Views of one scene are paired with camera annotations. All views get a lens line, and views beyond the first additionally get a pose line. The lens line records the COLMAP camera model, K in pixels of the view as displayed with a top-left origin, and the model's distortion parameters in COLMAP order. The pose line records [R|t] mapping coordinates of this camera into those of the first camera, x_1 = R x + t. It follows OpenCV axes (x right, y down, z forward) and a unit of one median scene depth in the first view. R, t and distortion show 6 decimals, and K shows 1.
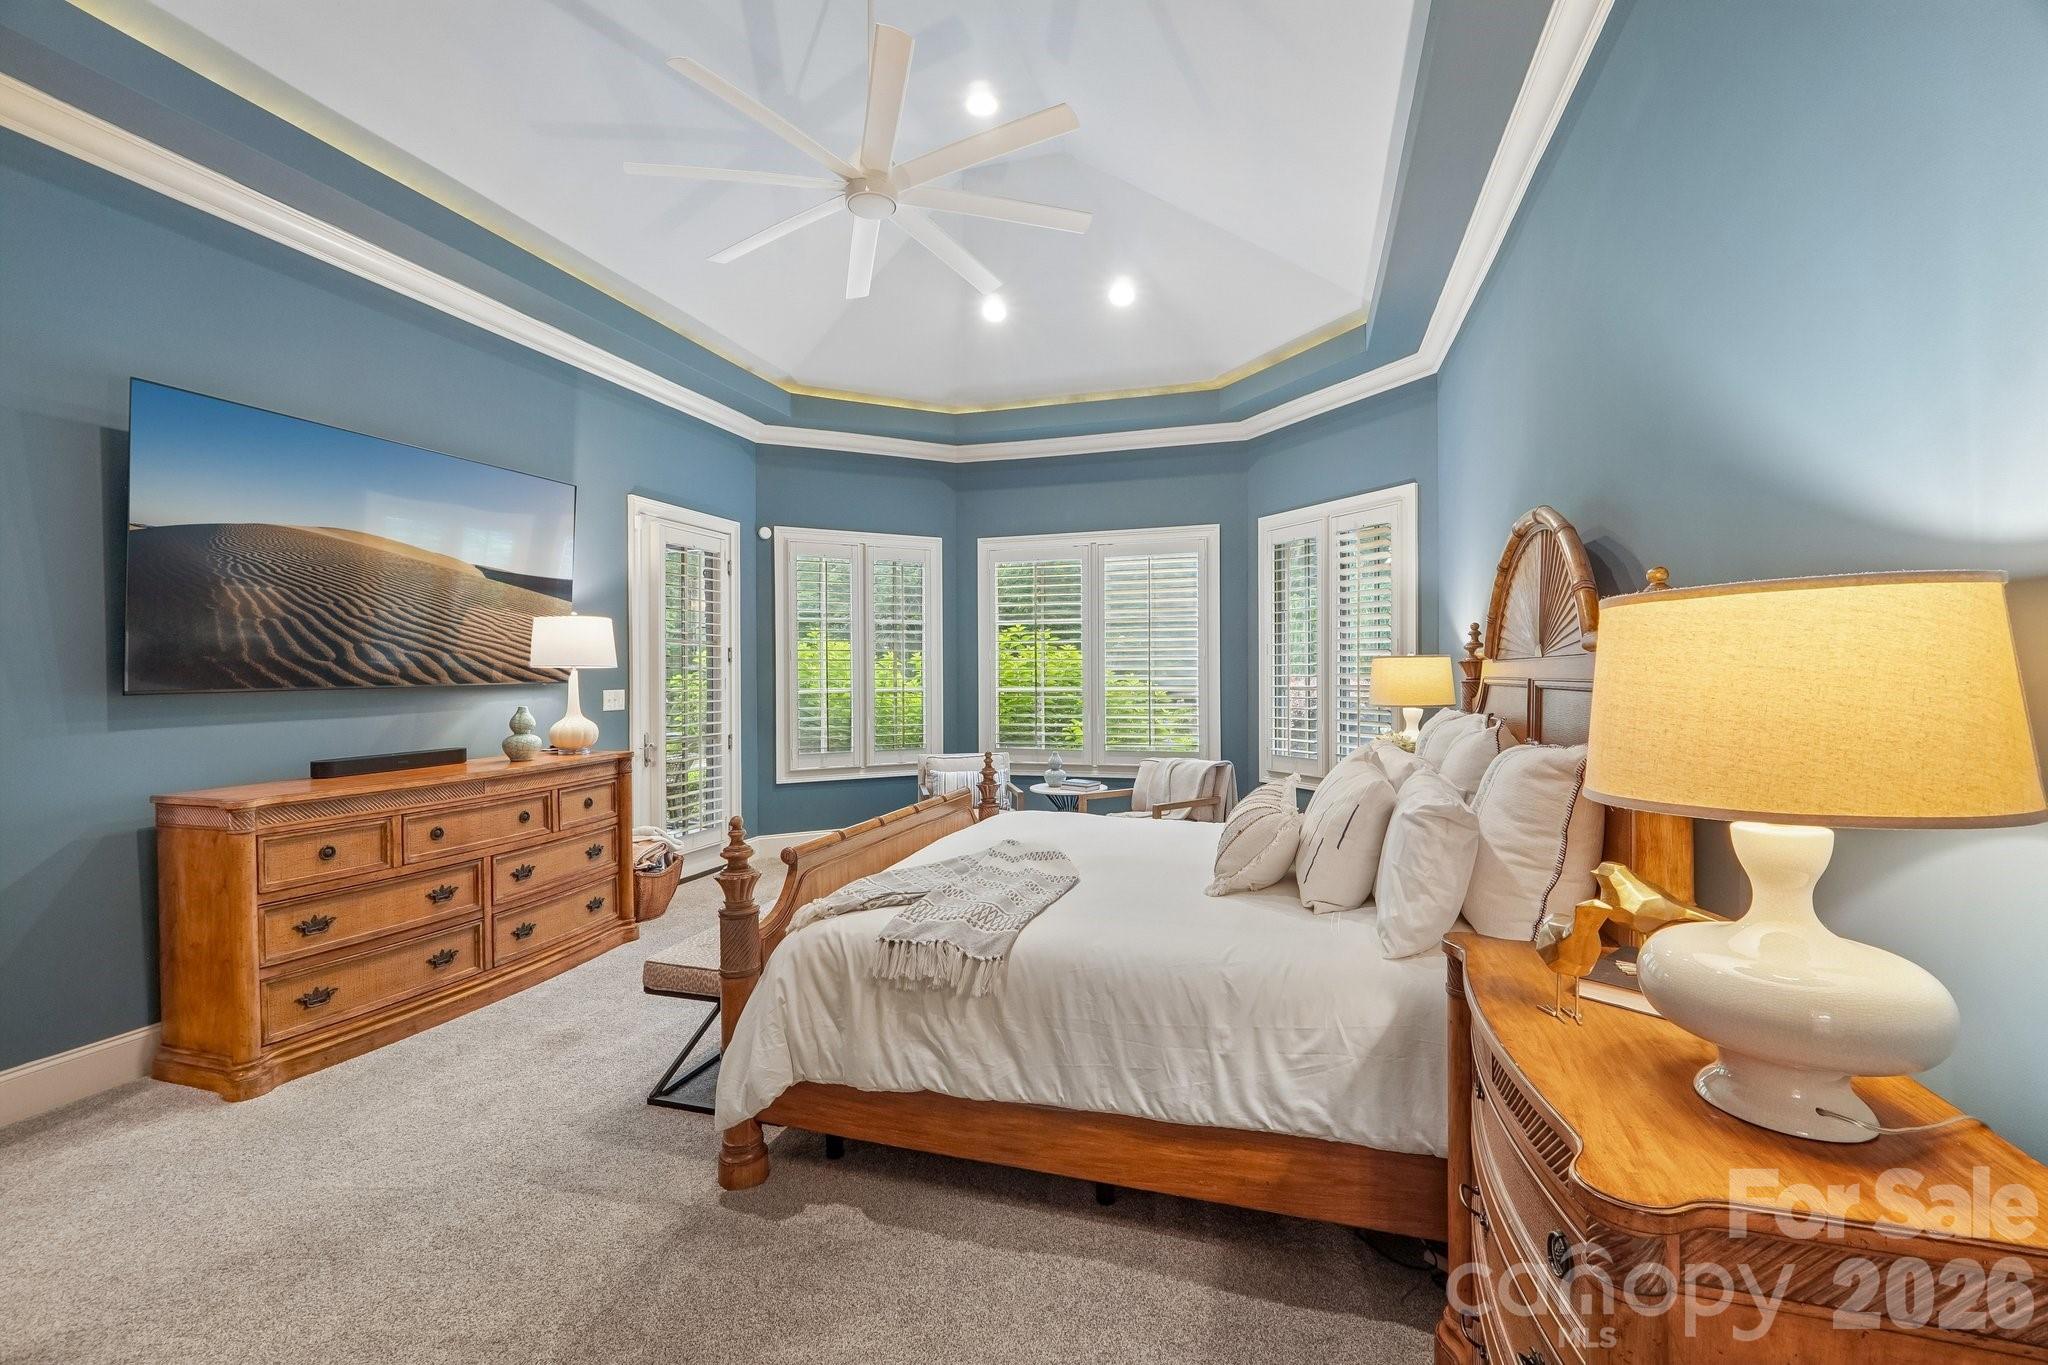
lens RADIAL K [[866.3, 0, 1020.2], [0, 866.3, 681.3], [0, 0, 1]] dist [-0.009159, 0.003699]
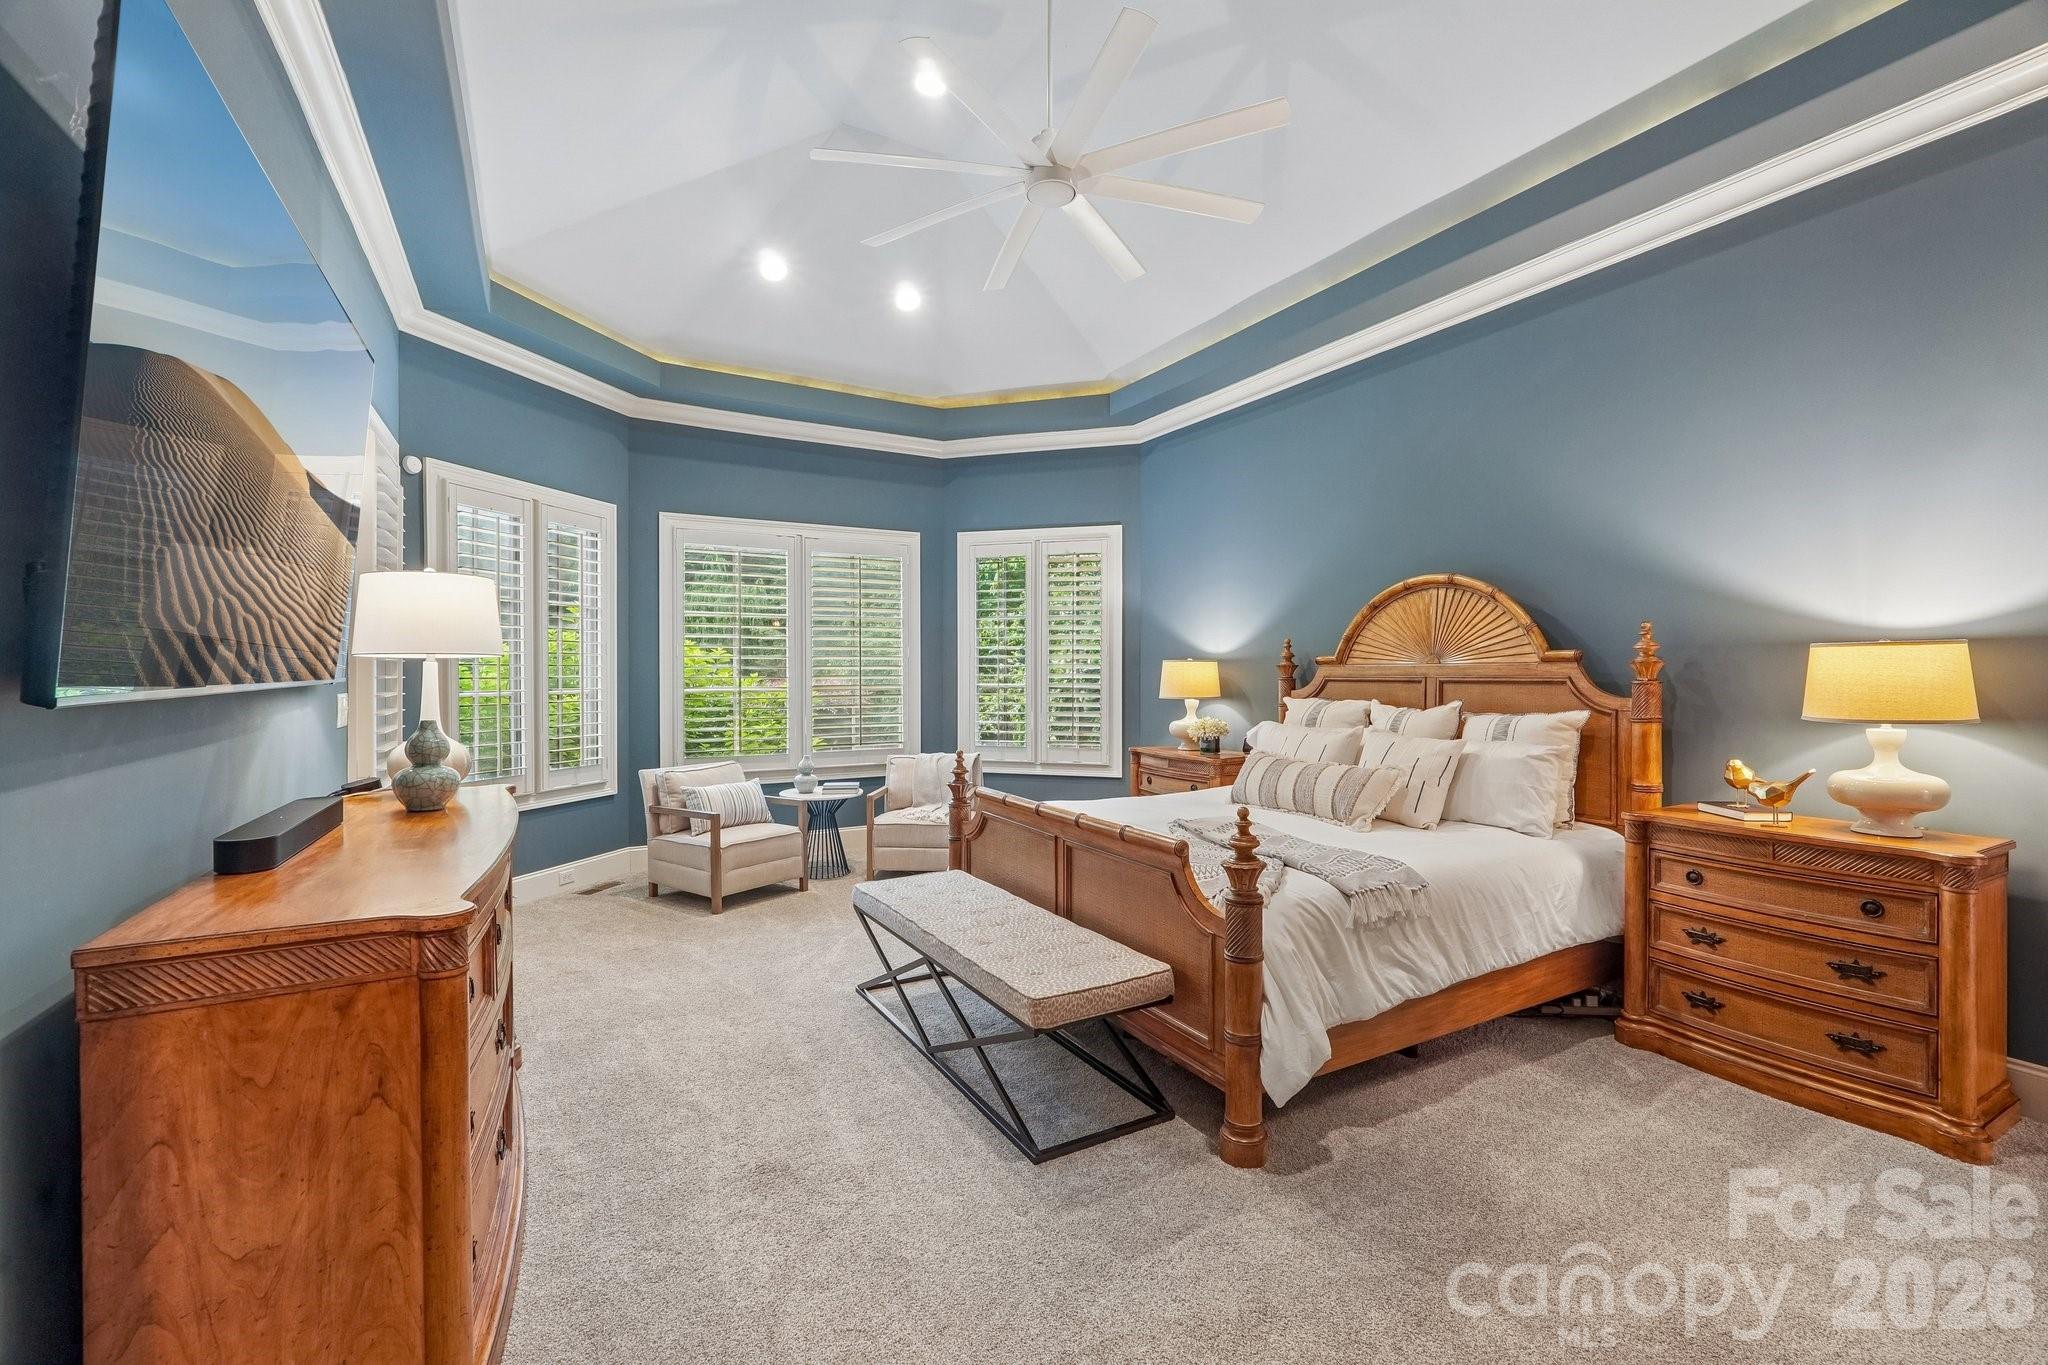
lens RADIAL K [[866.3, 0, 1025.1], [0, 866.3, 680.4], [0, 0, 1]] dist [-0.009159, 0.003699]
pose [[0.684319, -0.001636, 0.729181, -0.706879], [0.002747, 0.999996, -0.000335, 0.002024], [-0.729177, 0.002232, 0.684321, 0.271176]]
